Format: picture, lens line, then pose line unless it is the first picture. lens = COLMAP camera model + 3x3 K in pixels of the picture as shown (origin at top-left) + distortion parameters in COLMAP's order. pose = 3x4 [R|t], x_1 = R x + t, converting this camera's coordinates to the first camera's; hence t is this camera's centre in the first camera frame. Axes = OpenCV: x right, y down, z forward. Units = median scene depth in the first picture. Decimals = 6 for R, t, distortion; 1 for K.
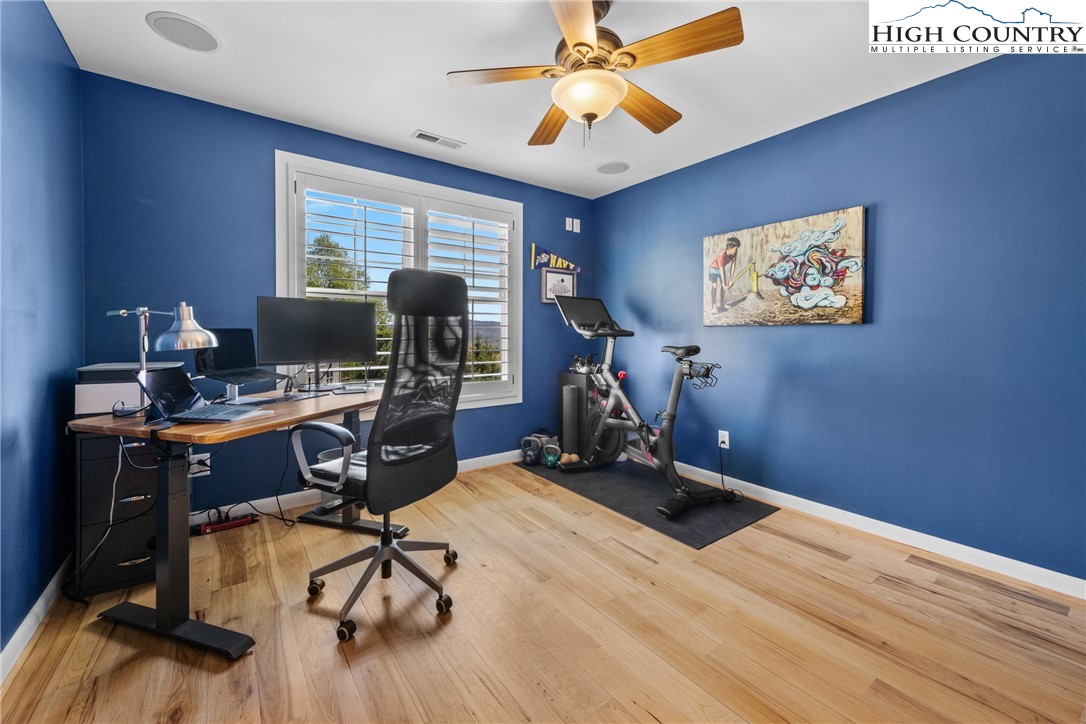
lens RADIAL K [[428.9, 0, 542.8], [0, 428.9, 343.3], [0, 0, 1]] dist [0.001771, 0.000130]
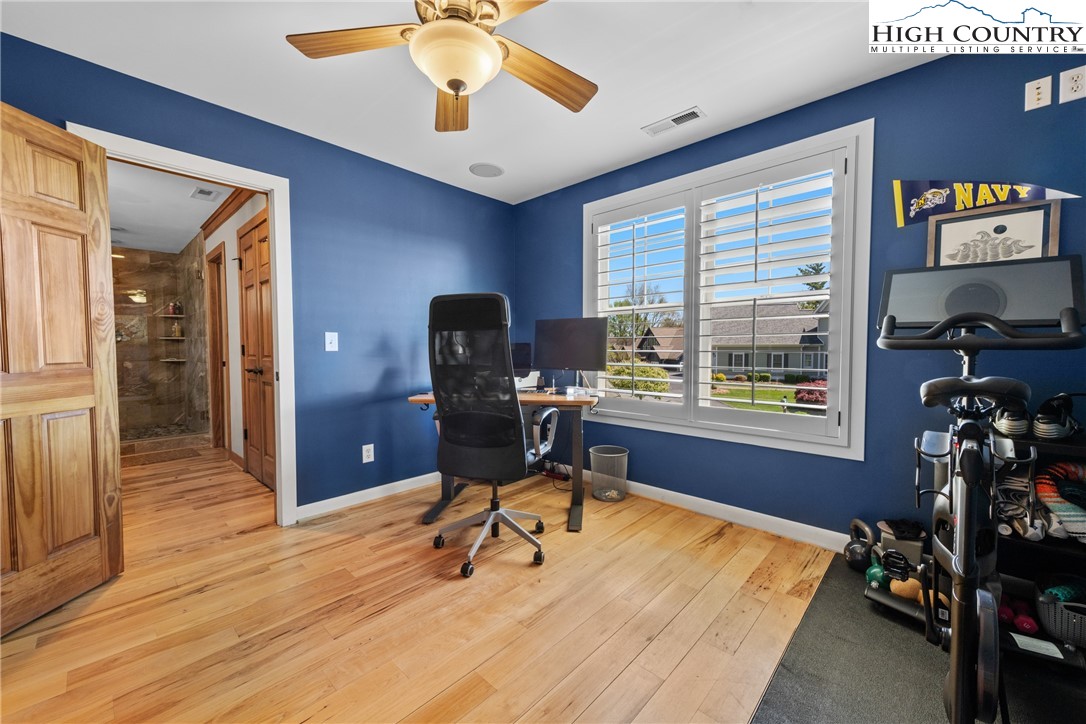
lens RADIAL K [[422.6, 0, 543.0], [0, 422.6, 362.0], [0, 0, 1]] dist [-0.000413, -0.000081]
pose [[0.174131, 0.034294, -0.984125, 0.510728], [-0.018304, 0.999333, 0.031586, -0.009091], [0.984552, 0.012513, 0.174643, 0.530982]]
